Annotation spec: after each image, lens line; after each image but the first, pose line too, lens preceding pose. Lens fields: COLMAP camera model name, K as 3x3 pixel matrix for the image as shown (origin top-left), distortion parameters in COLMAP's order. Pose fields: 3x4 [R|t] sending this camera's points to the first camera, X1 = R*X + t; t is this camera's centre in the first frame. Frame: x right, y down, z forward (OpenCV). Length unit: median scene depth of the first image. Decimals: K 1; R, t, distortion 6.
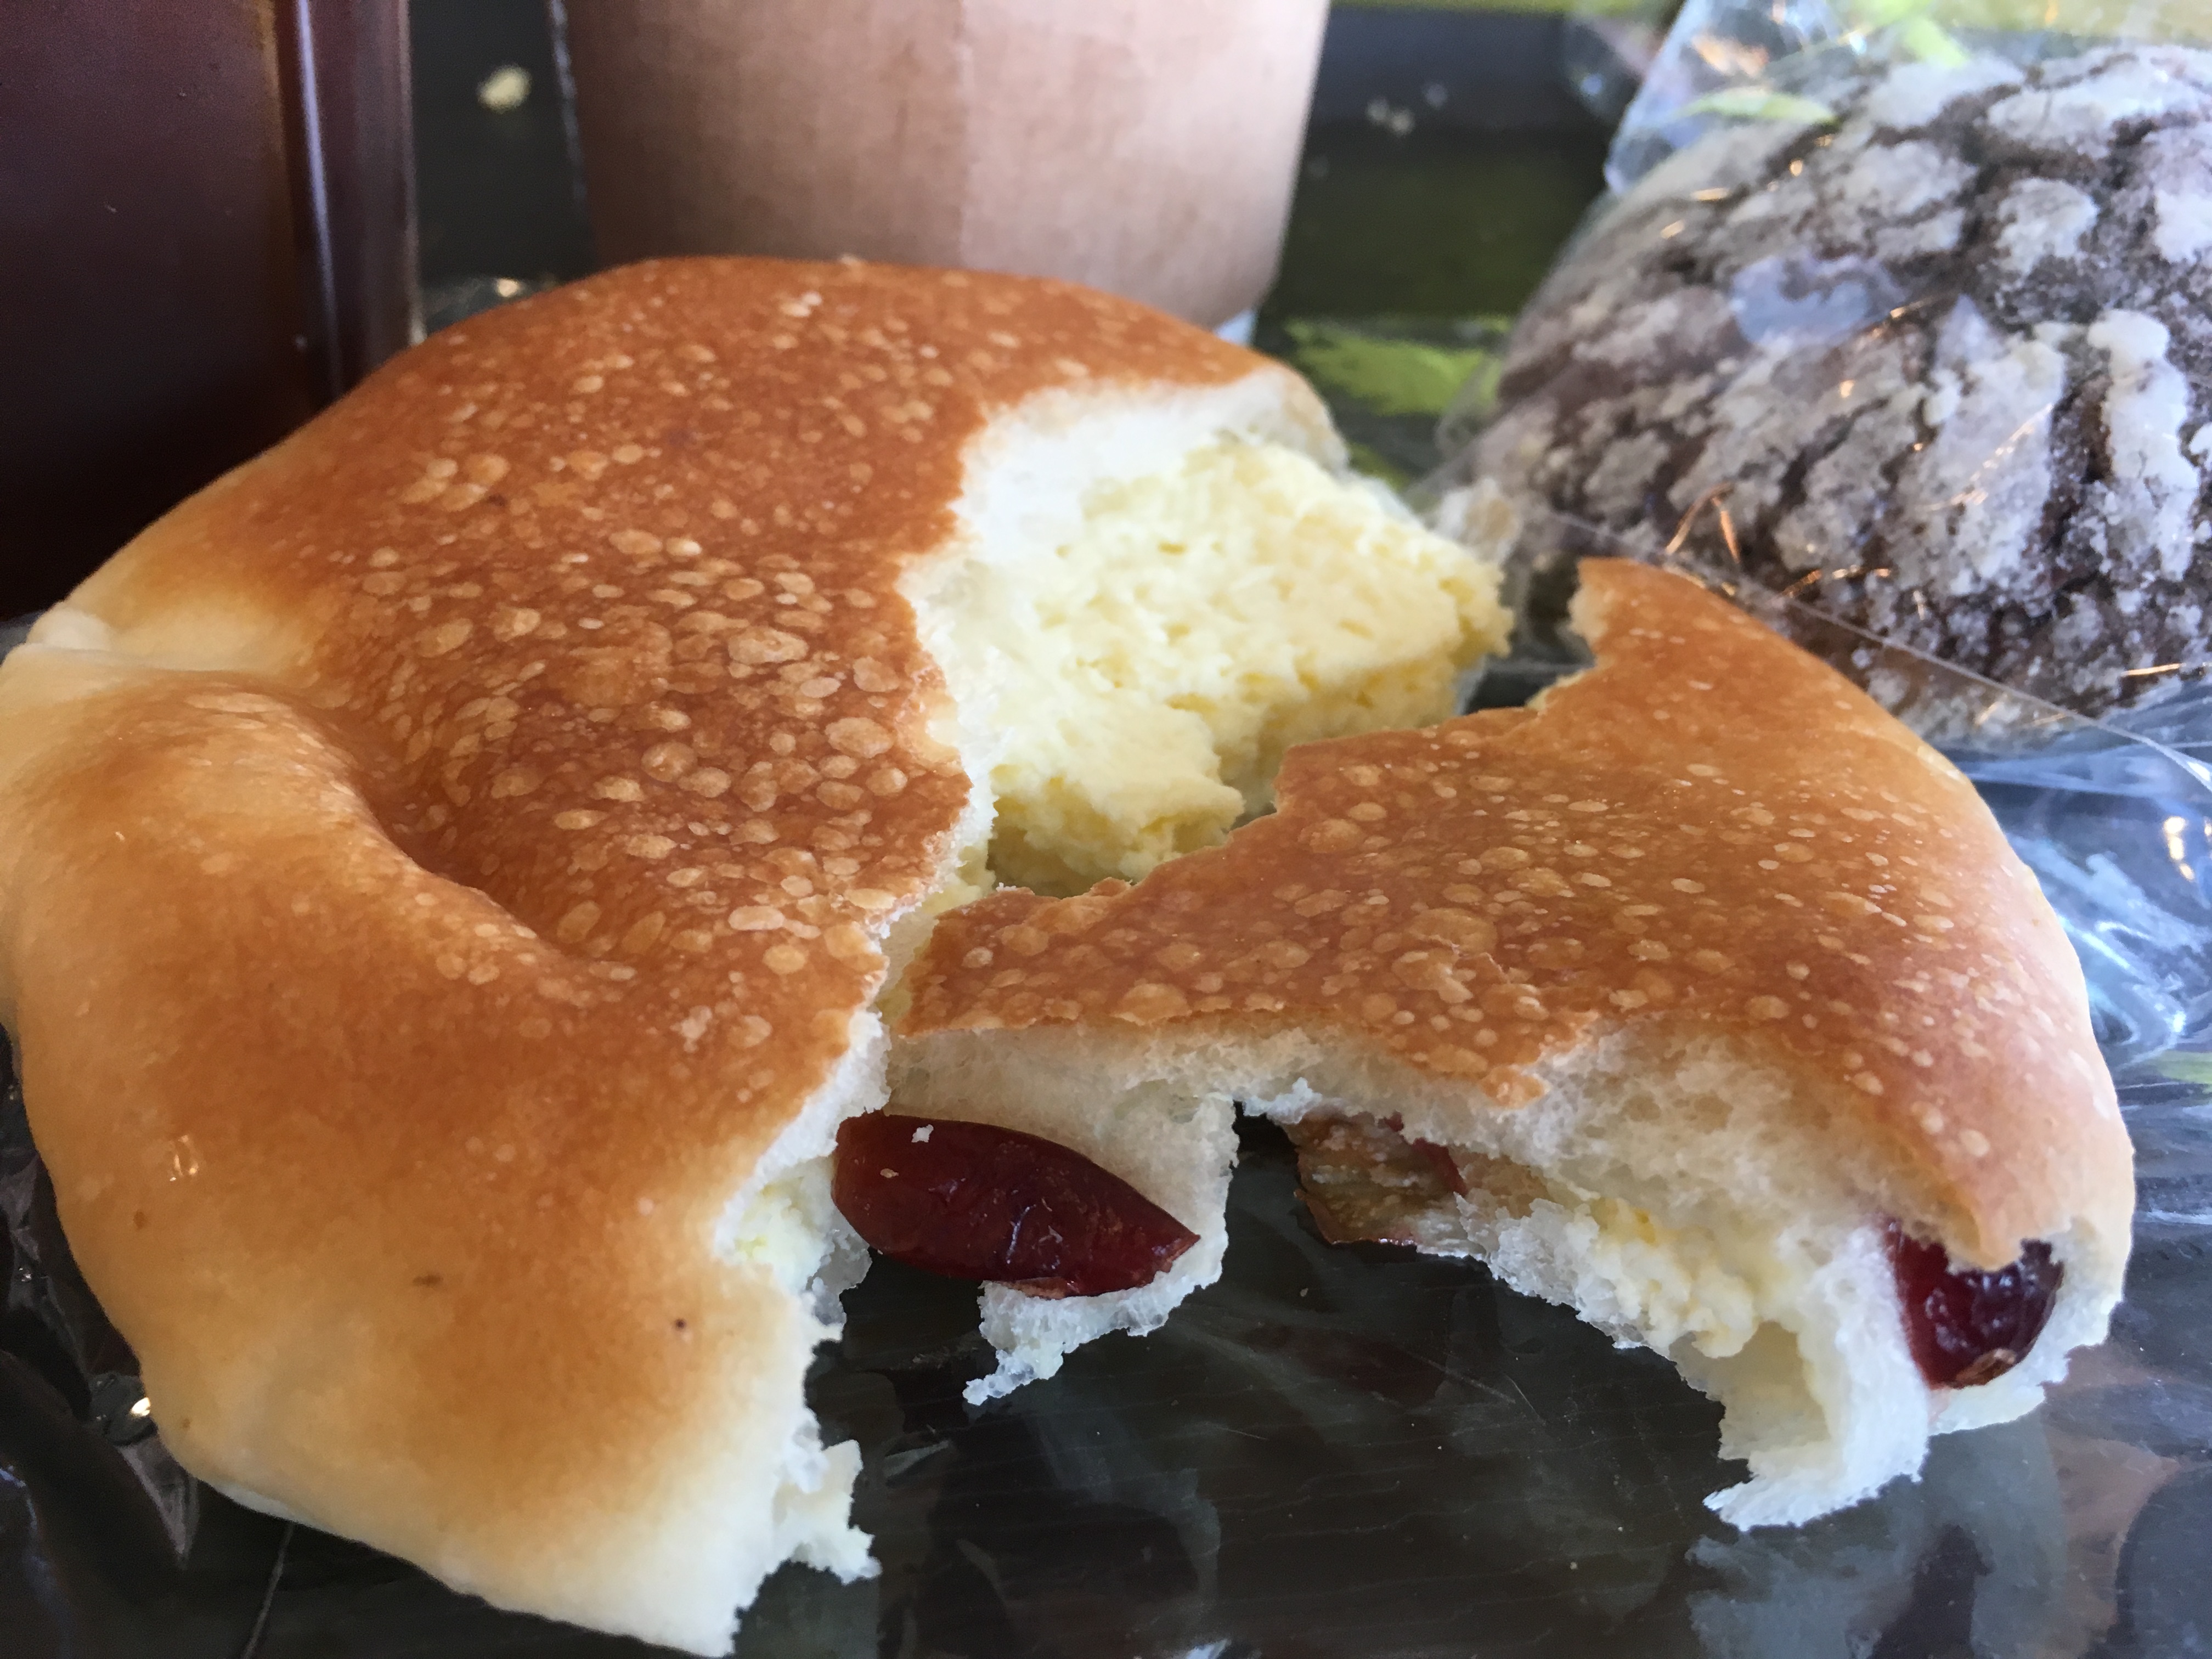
lens RADIAL K [[1915.3, 0, 1106.0], [0, 1915.3, 829.5], [0, 0, 1]] dist [0.065817, -0.124002]
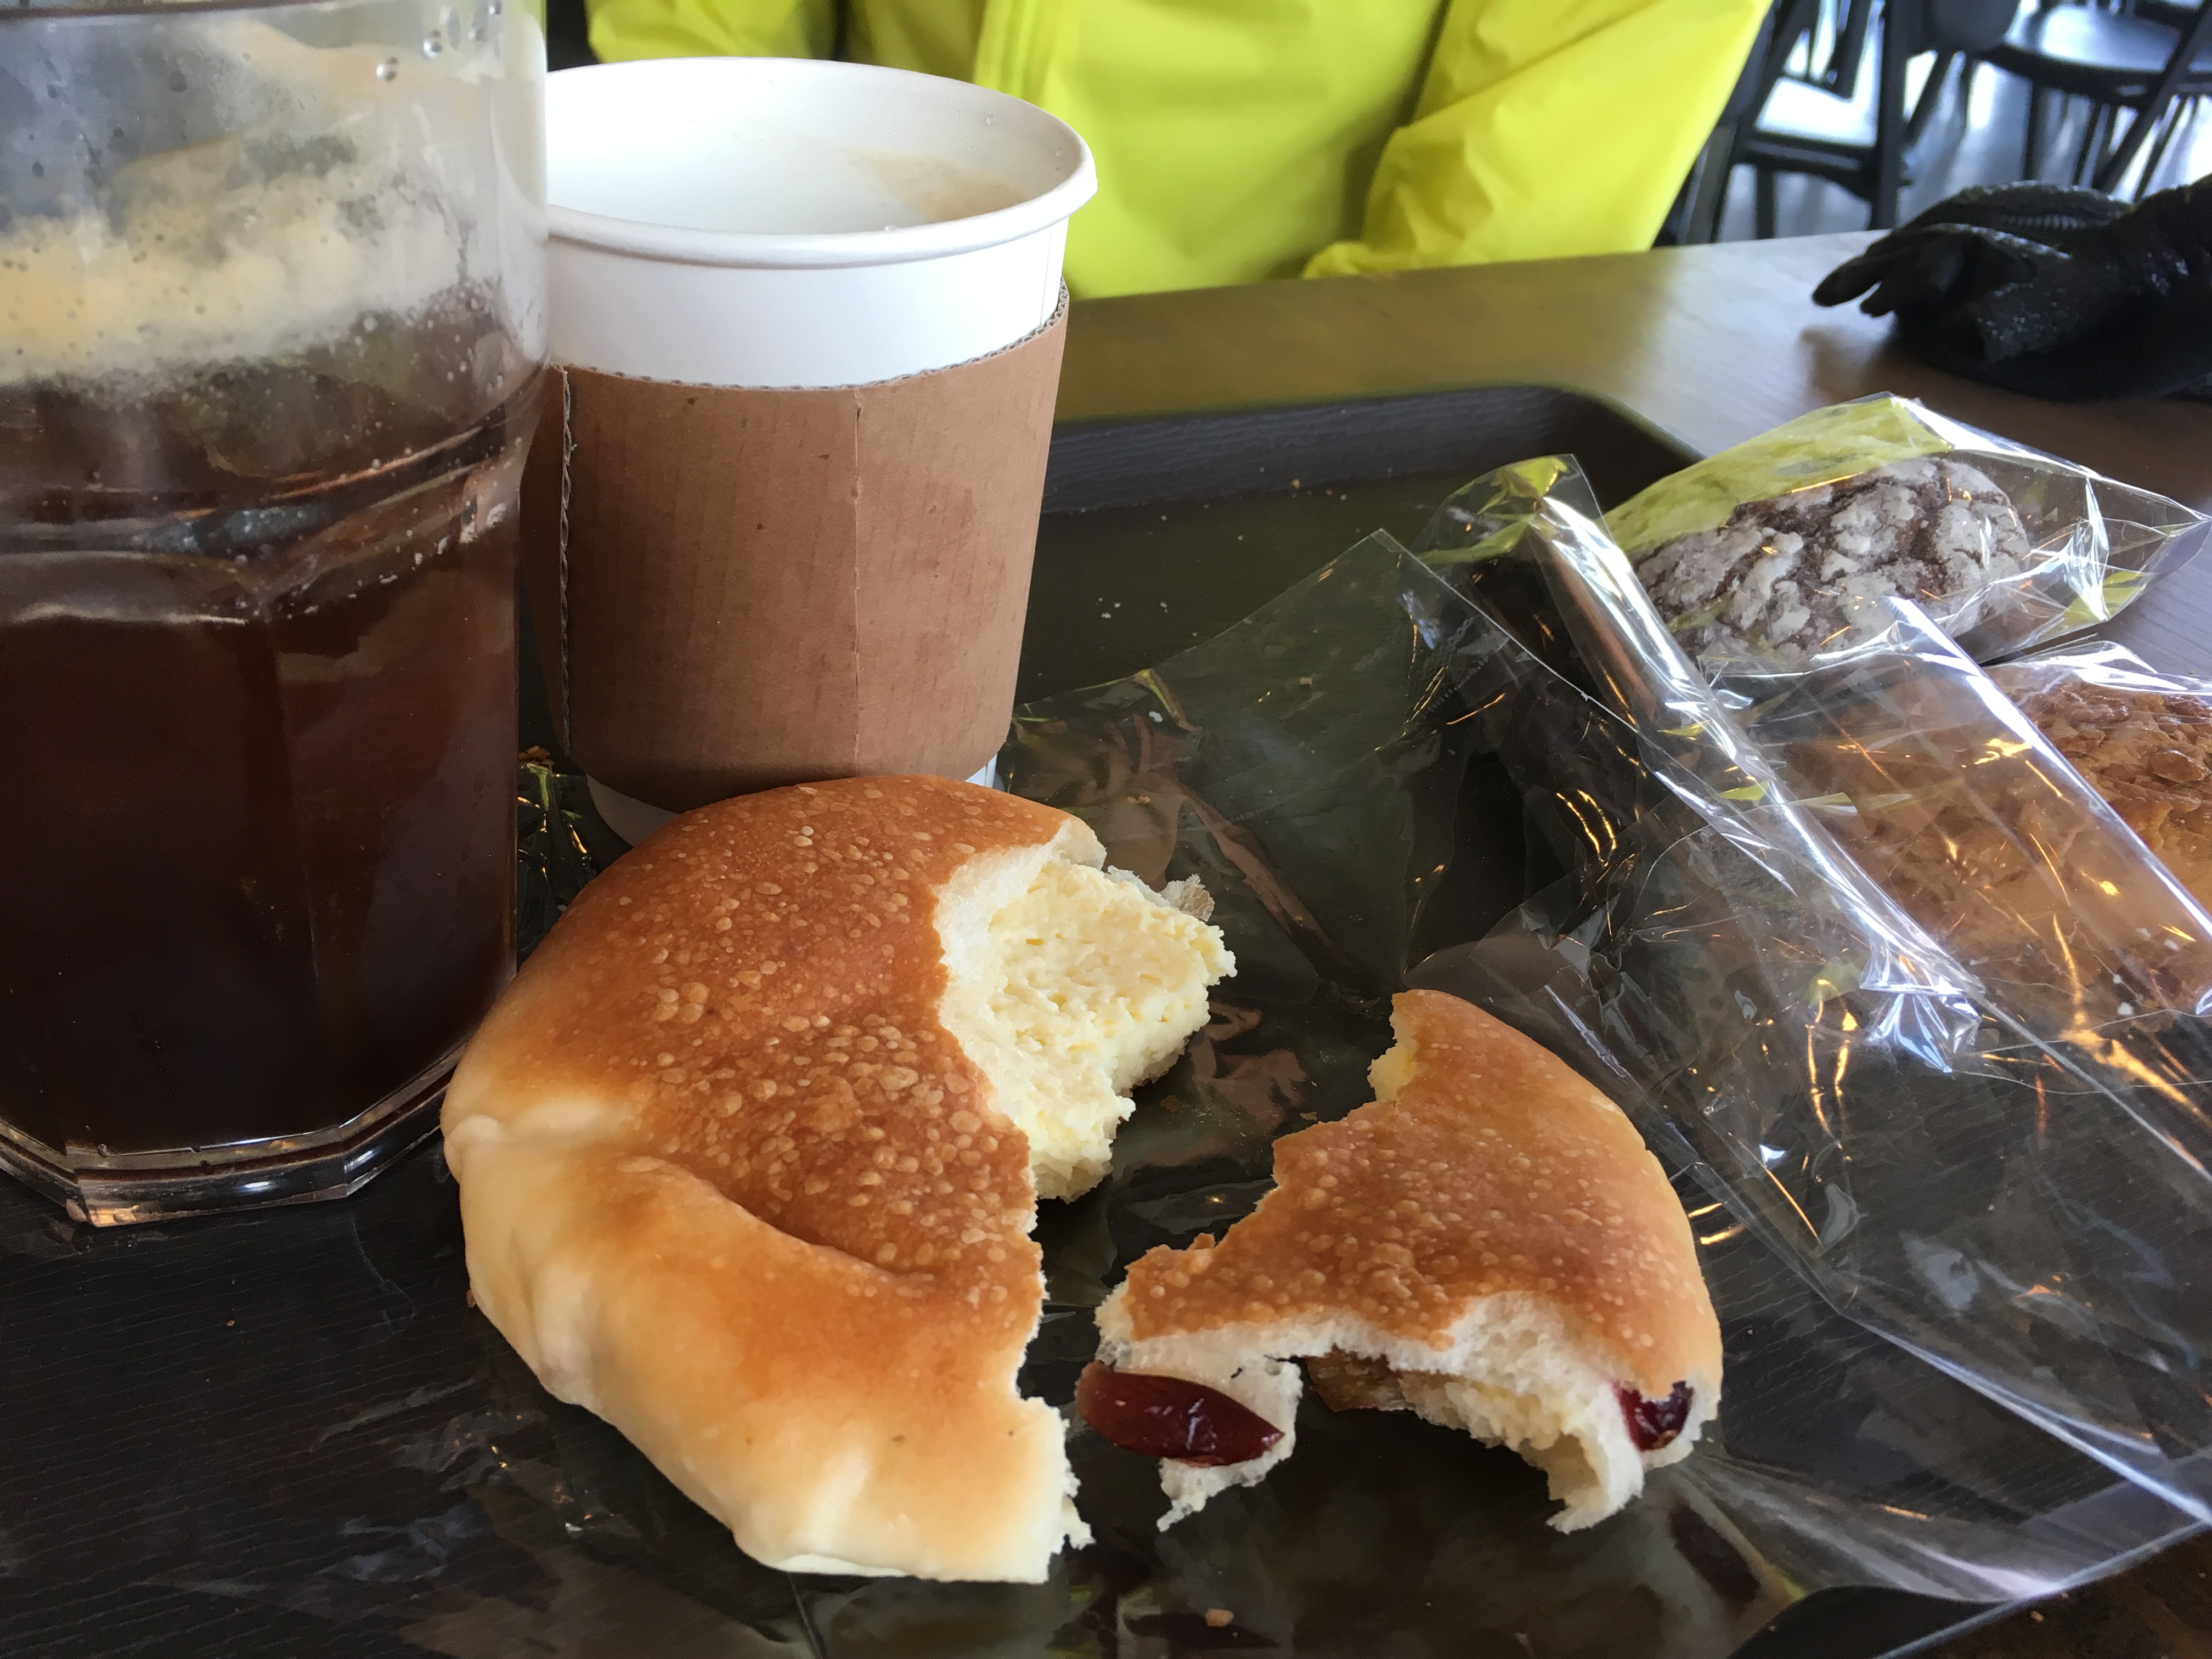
lens RADIAL K [[1915.3, 0, 1106.0], [0, 1915.3, 829.5], [0, 0, 1]] dist [0.065817, -0.124002]
pose [[0.956513, -0.139045, 0.256418, -0.425490], [0.144373, 0.989521, -0.001976, -0.300303], [-0.253456, 0.038910, 0.966564, -0.875992]]
